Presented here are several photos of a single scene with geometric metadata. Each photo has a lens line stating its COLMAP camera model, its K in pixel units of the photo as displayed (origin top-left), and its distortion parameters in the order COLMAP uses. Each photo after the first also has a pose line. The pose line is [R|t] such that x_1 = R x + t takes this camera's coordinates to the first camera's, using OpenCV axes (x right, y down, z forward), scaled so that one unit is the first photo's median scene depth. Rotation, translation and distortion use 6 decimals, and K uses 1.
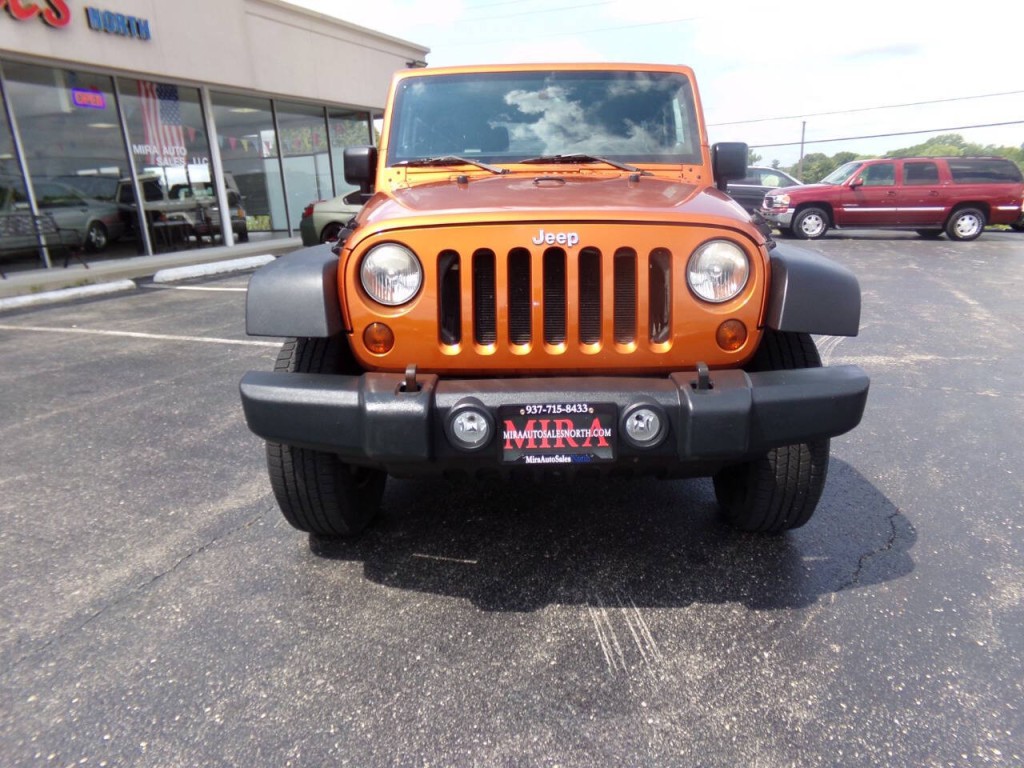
lens RADIAL K [[703.4, 0, 515.4], [0, 703.4, 391.3], [0, 0, 1]] dist [-0.029615, 0.053201]
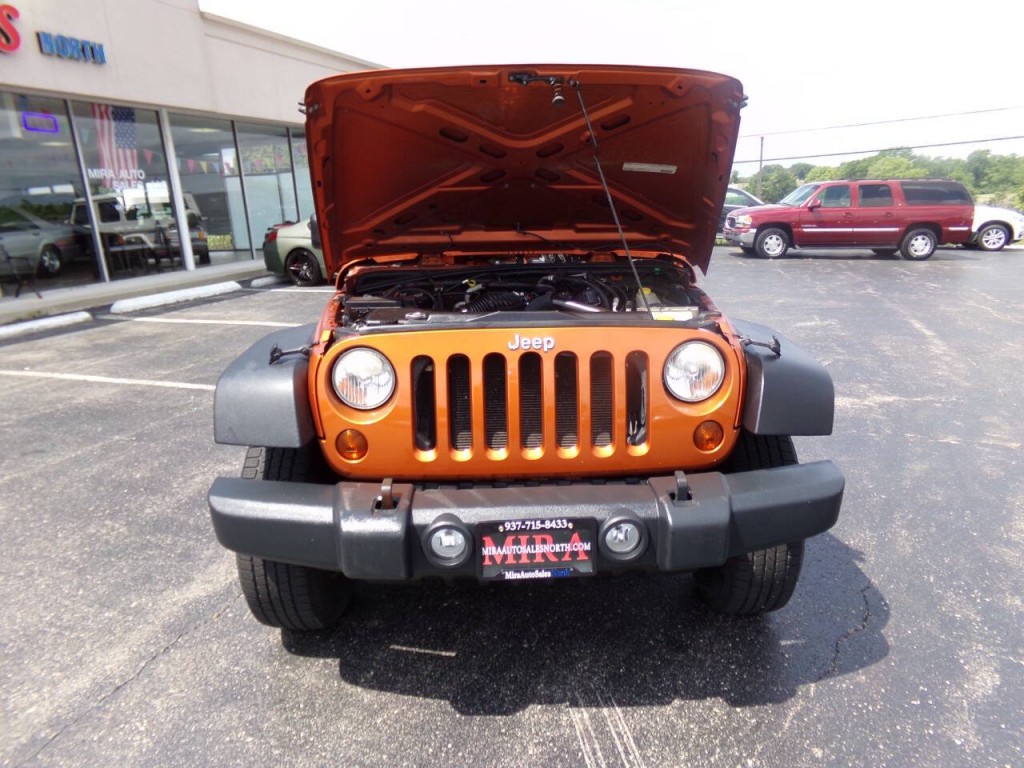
lens RADIAL K [[703.4, 0, 515.4], [0, 703.4, 391.3], [0, 0, 1]] dist [-0.029615, 0.053201]
pose [[0.998808, -0.013882, 0.046786, -0.011144], [0.014466, 0.999821, -0.012161, -0.121833], [-0.046609, 0.012824, 0.998831, 0.012128]]
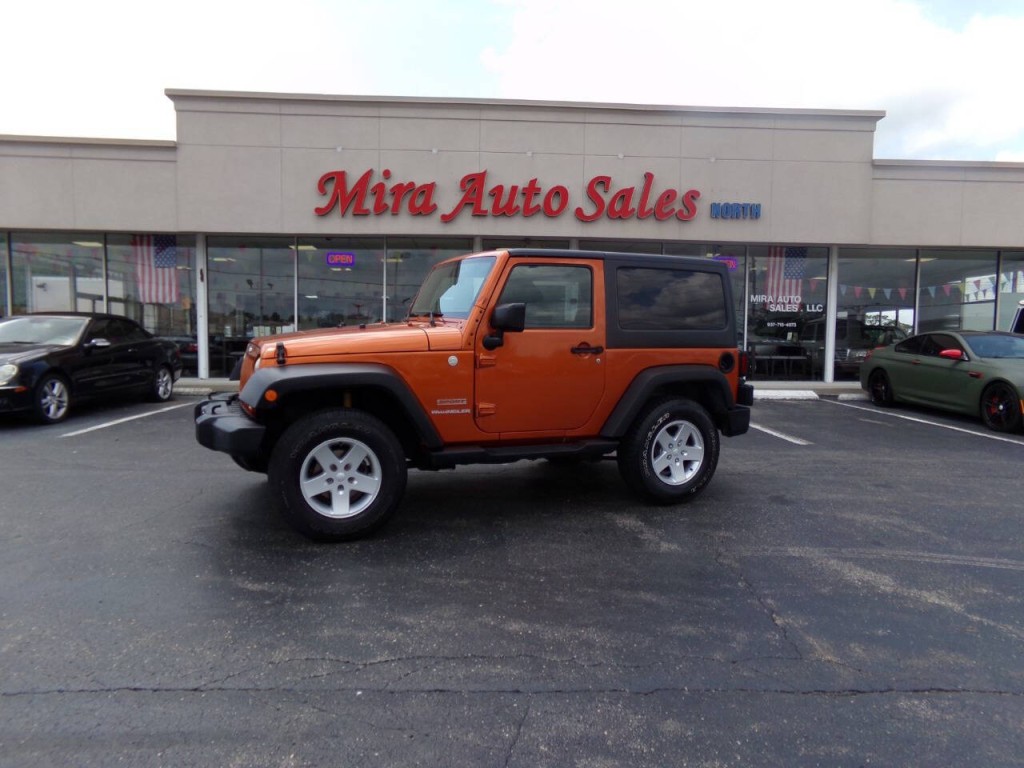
lens RADIAL K [[705.0, 0, 512.0], [0, 705.0, 384.0], [0, 0, 1]] dist [-0.076684, 0.126899]
pose [[0.429446, 0.106019, -0.896848, 2.226975], [-0.283730, 0.958639, -0.022537, -0.266928], [0.857364, 0.264141, 0.441764, 0.663385]]
